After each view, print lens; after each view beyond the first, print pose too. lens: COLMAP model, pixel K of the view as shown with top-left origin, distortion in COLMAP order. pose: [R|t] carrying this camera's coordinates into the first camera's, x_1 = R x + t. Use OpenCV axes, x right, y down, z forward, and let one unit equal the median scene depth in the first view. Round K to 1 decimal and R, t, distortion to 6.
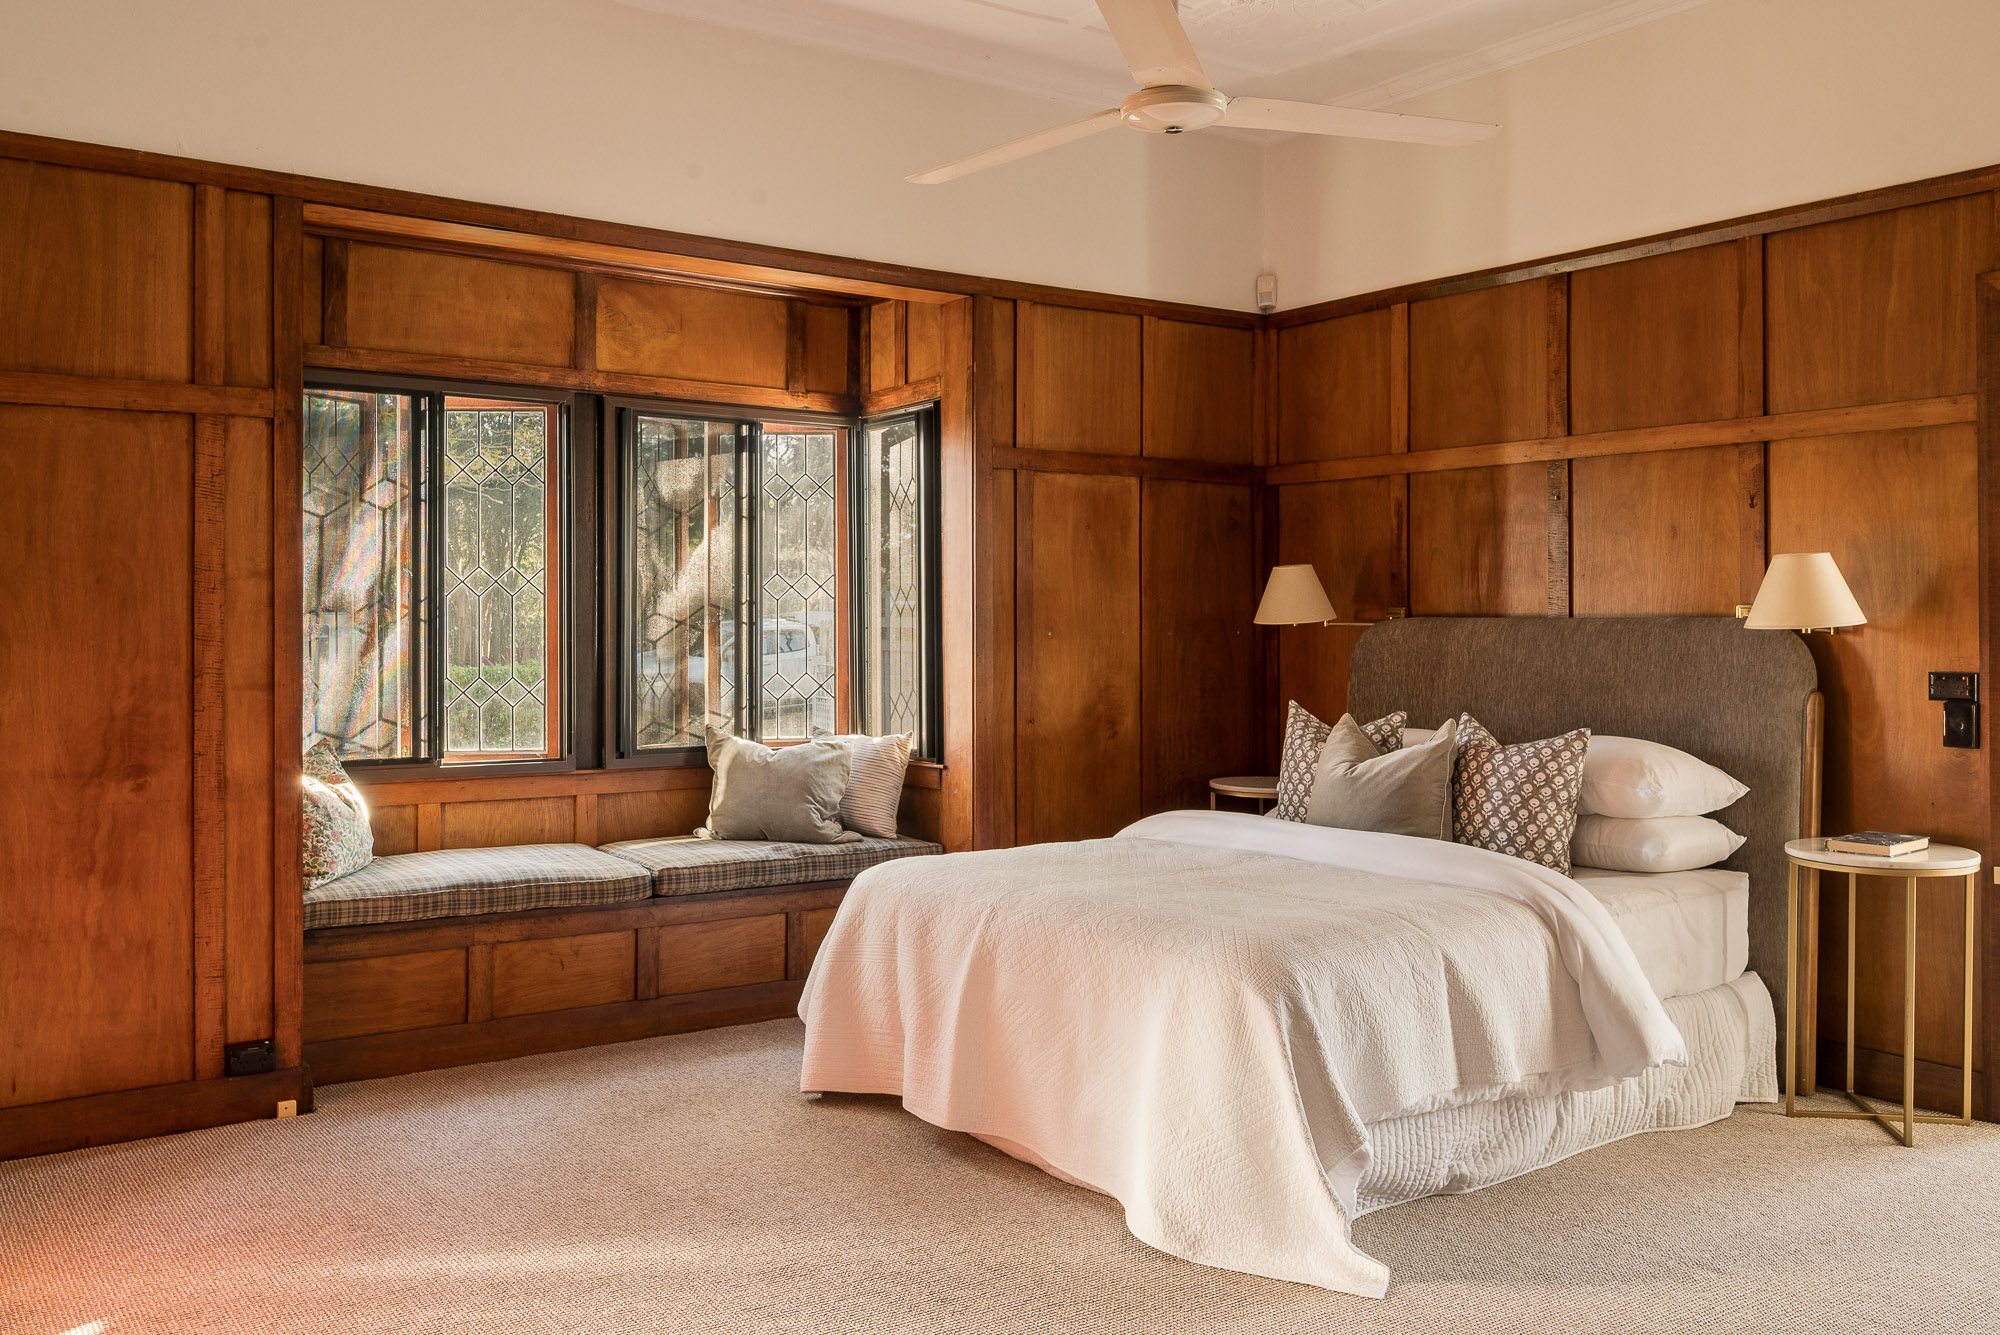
lens RADIAL K [[1694.2, 0, 998.8], [0, 1694.2, 652.5], [0, 0, 1]] dist [-0.012970, -0.005397]
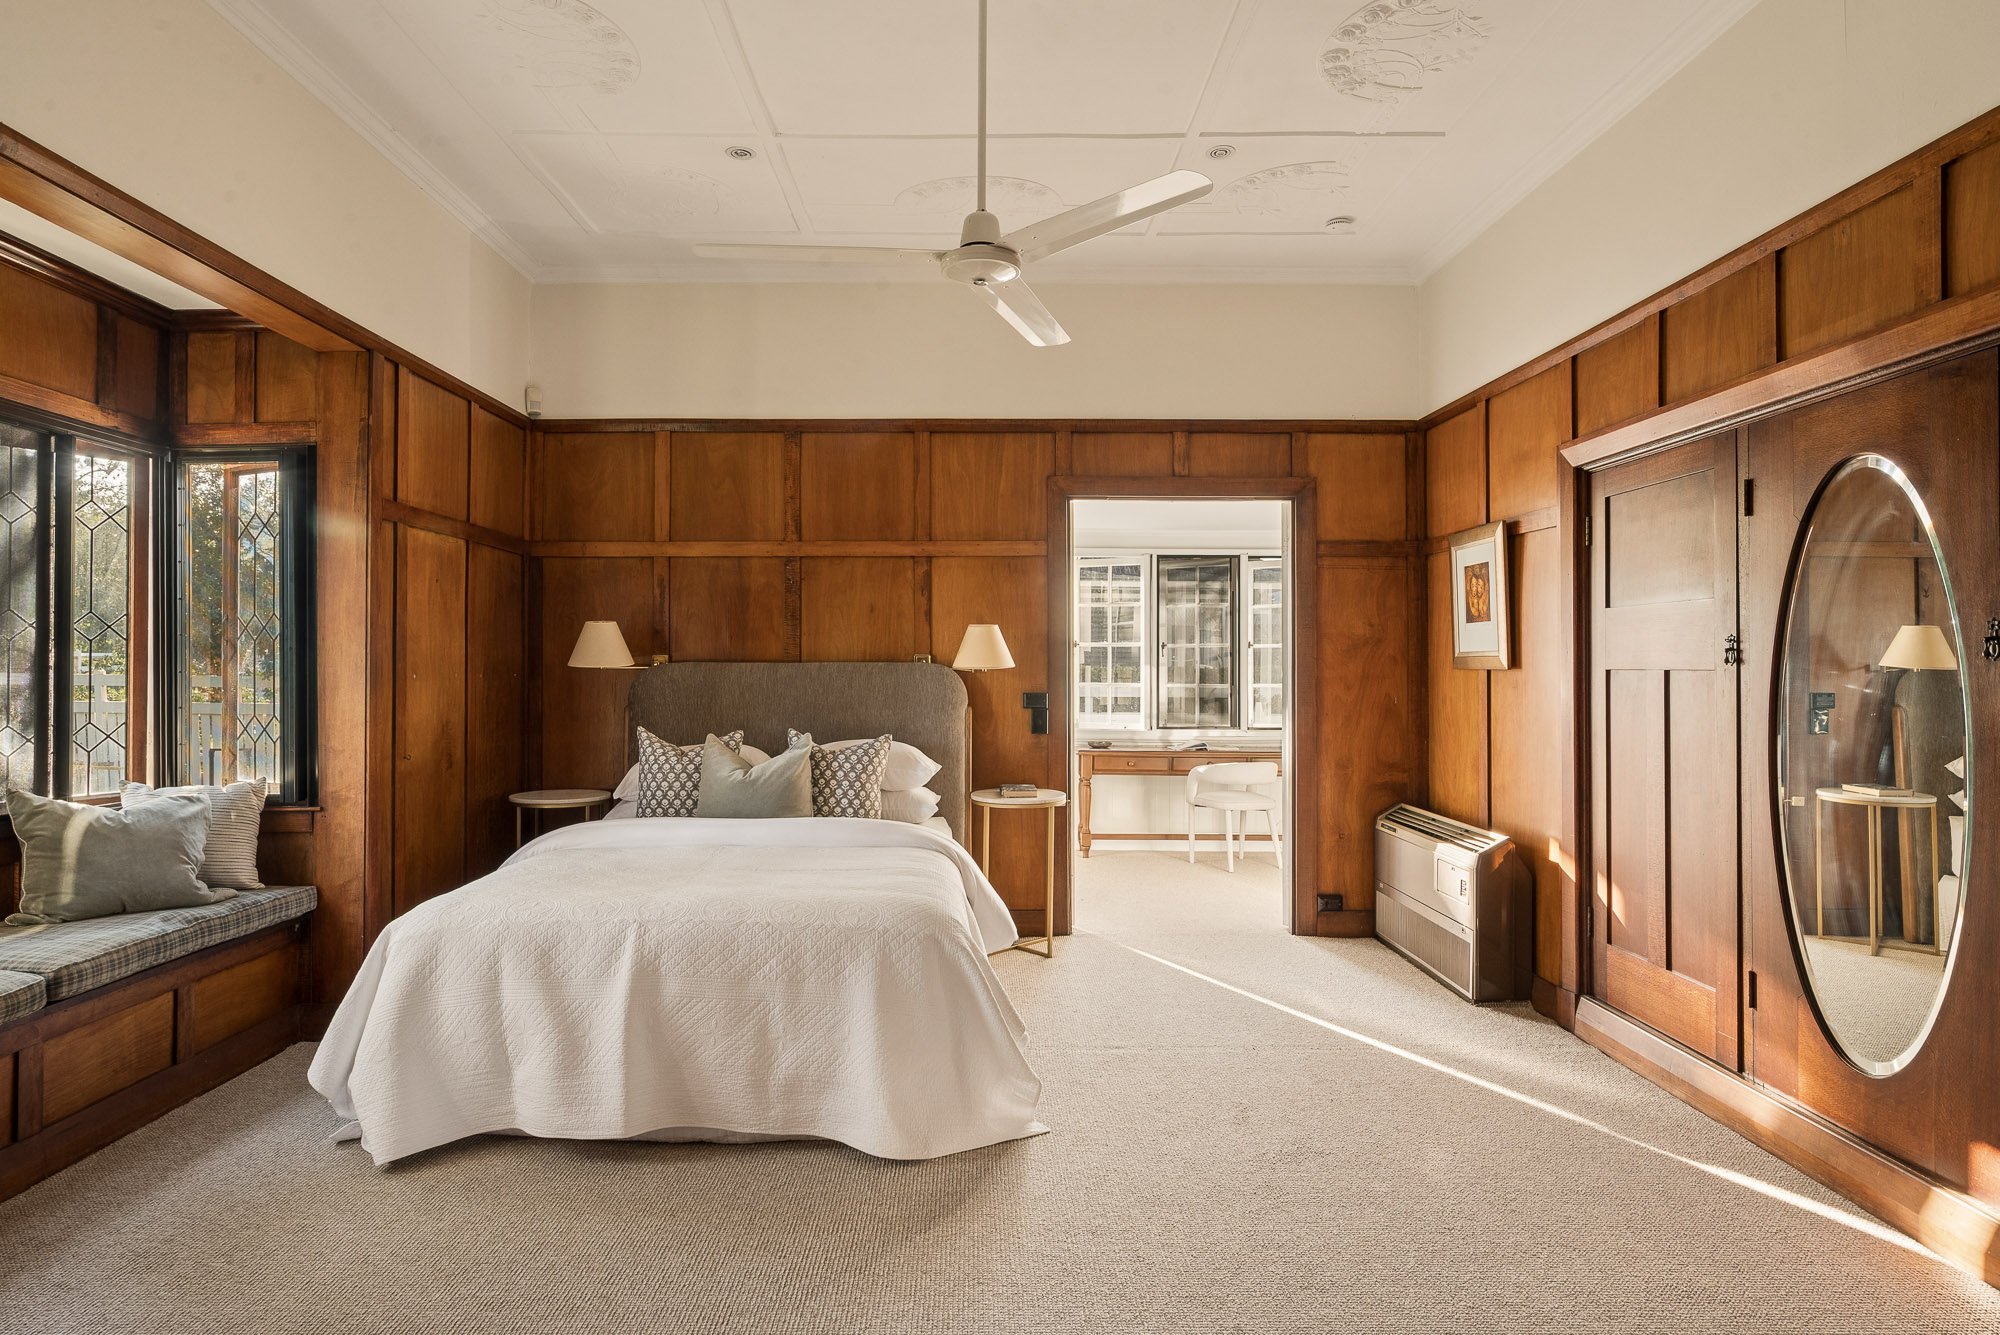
lens RADIAL K [[1069.8, 0, 998.0], [0, 1069.8, 673.7], [0, 0, 1]] dist [-0.017116, 0.000508]
pose [[0.558781, -0.004654, 0.829302, -0.334812], [0.017751, 0.999822, -0.006349, -0.001656], [-0.829125, 0.018269, 0.558765, 0.314378]]
